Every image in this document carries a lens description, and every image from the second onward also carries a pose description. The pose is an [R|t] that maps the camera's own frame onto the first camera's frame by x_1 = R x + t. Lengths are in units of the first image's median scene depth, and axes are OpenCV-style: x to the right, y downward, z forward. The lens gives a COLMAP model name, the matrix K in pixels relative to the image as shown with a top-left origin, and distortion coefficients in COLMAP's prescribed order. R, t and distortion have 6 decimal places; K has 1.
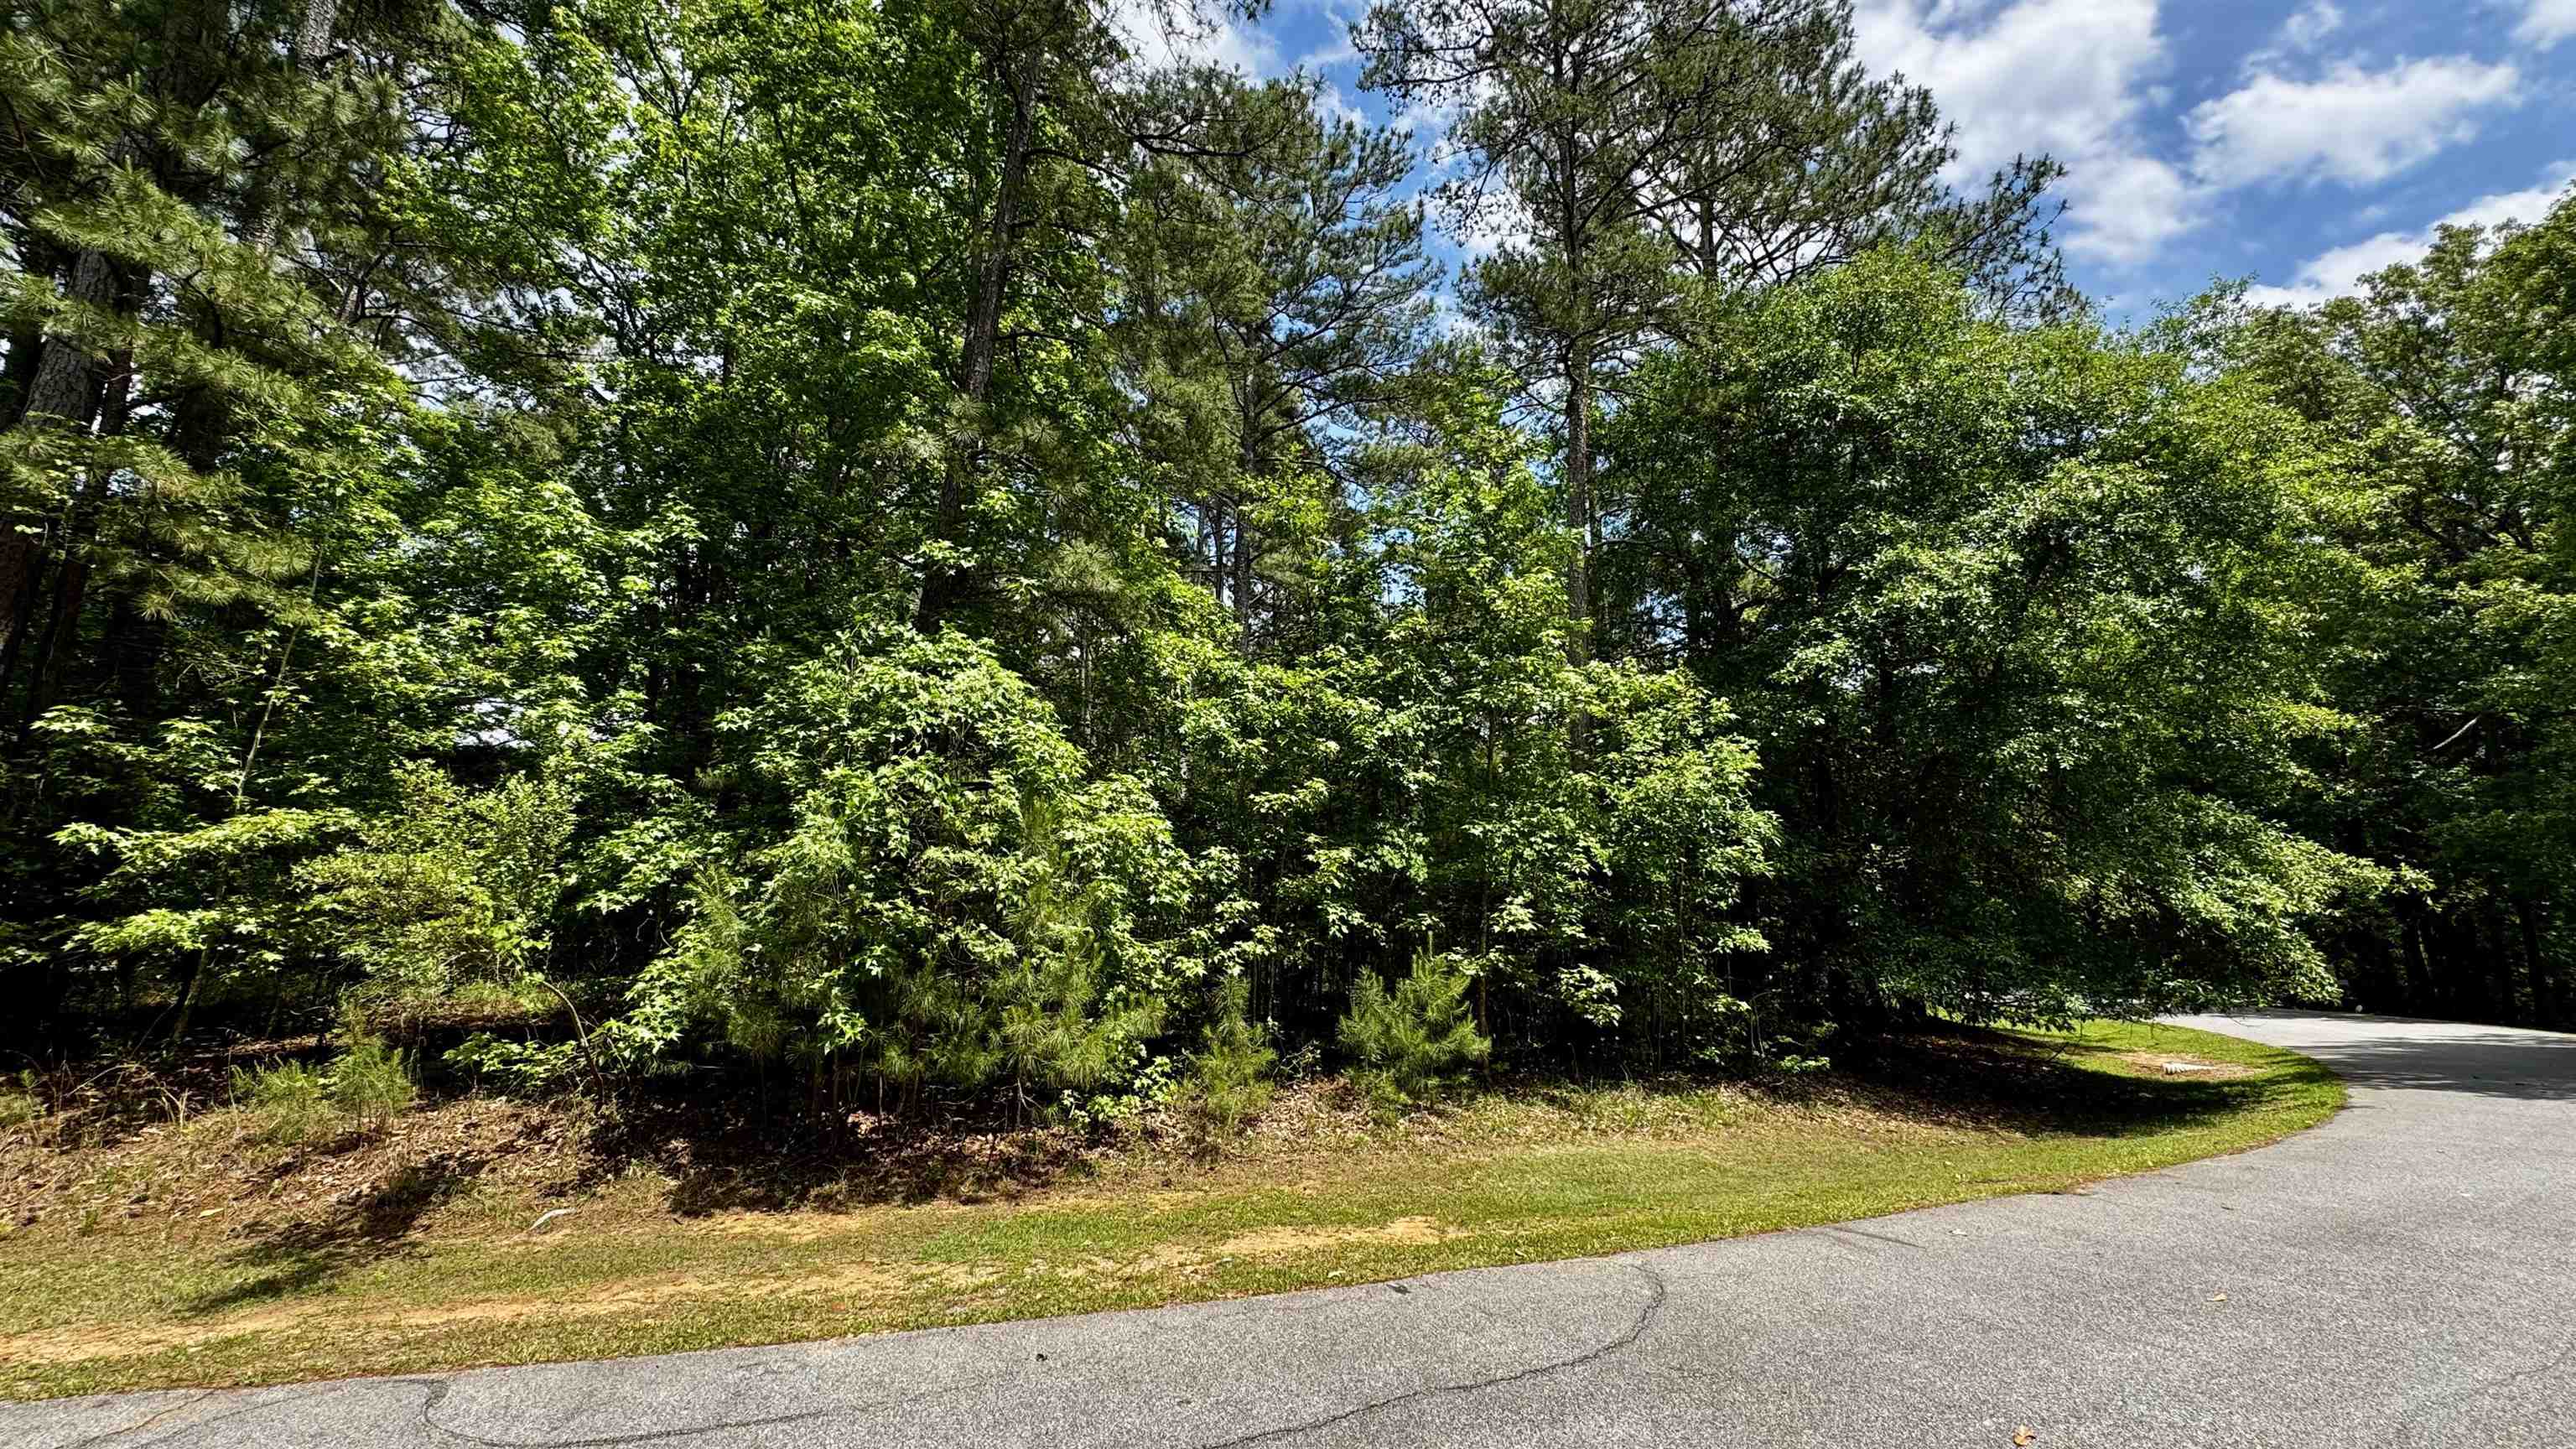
lens RADIAL K [[1026.9, 0, 1288.0], [0, 1026.9, 724.5], [0, 0, 1]] dist [-0.003252, 0.000350]
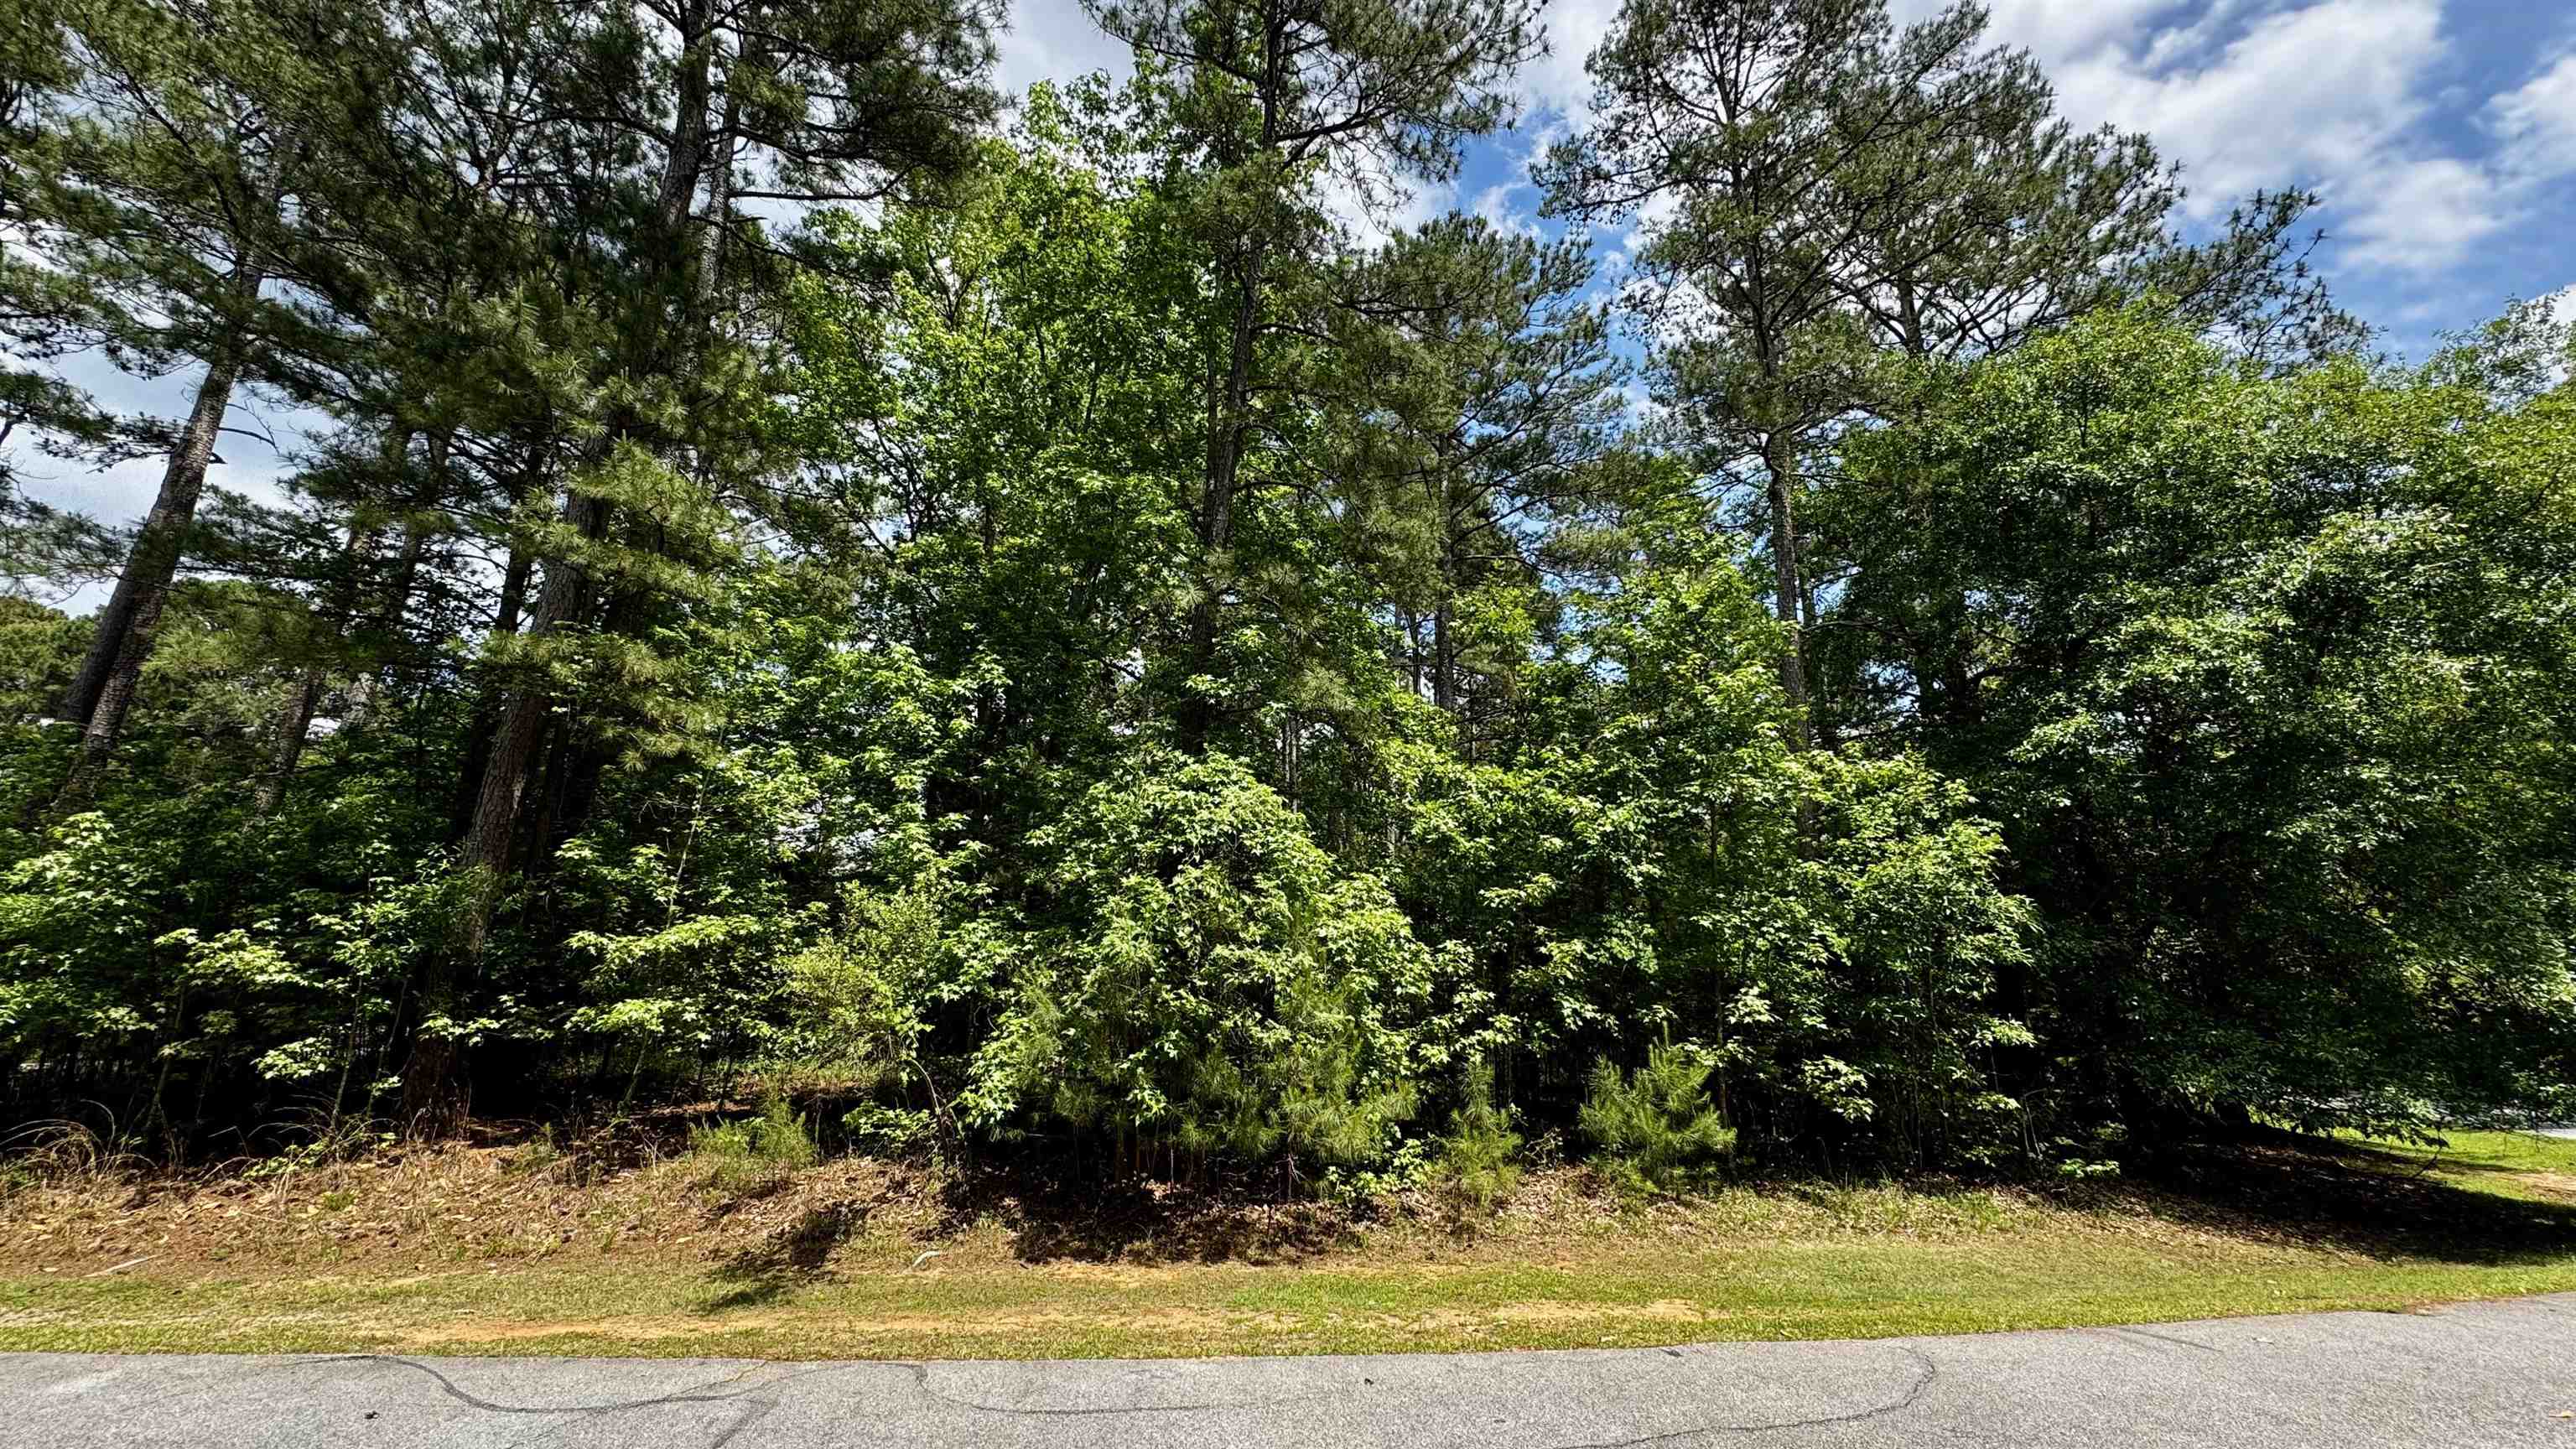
lens RADIAL K [[1026.9, 0, 1288.0], [0, 1026.9, 724.5], [0, 0, 1]] dist [-0.003252, 0.000350]
pose [[0.981996, -0.045689, -0.183295, -0.031936], [0.030728, 0.996022, -0.083647, -0.021581], [0.186388, 0.076509, 0.979493, -0.104393]]
